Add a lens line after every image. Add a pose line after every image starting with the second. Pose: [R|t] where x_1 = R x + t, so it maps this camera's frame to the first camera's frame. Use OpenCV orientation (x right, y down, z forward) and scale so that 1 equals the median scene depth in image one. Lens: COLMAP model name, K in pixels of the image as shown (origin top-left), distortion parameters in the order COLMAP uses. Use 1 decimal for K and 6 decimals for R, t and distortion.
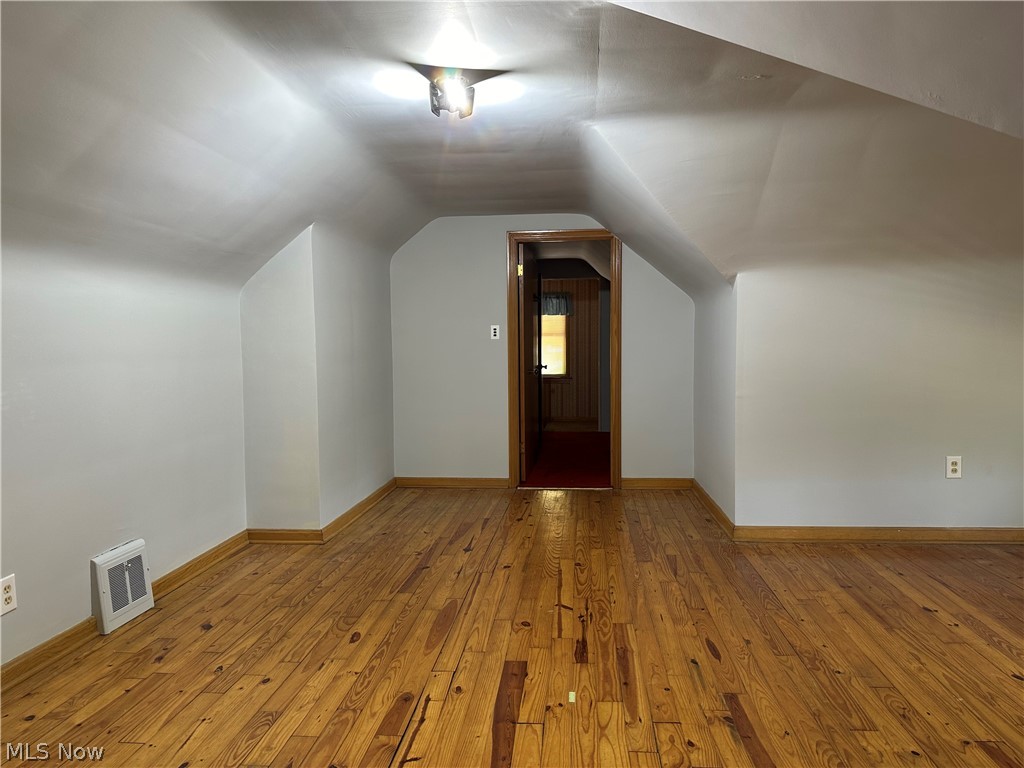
lens RADIAL K [[717.0, 0, 513.1], [0, 717.0, 384.6], [0, 0, 1]] dist [-0.000597, -0.000714]
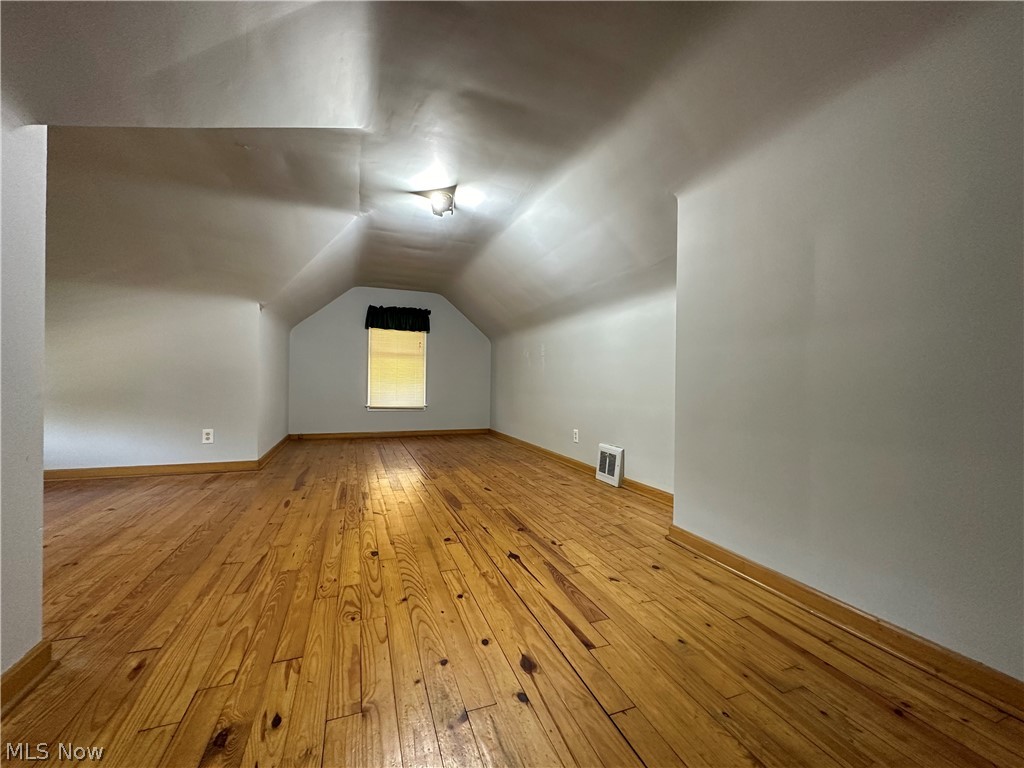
lens RADIAL K [[406.8, 0, 517.2], [0, 406.8, 383.6], [0, 0, 1]] dist [-0.002081, 0.000623]
pose [[-0.889383, 0.000440, -0.457162, 0.180068], [-0.029450, 0.997867, 0.058255, -0.003256], [0.456213, 0.065274, -0.887474, 1.658908]]
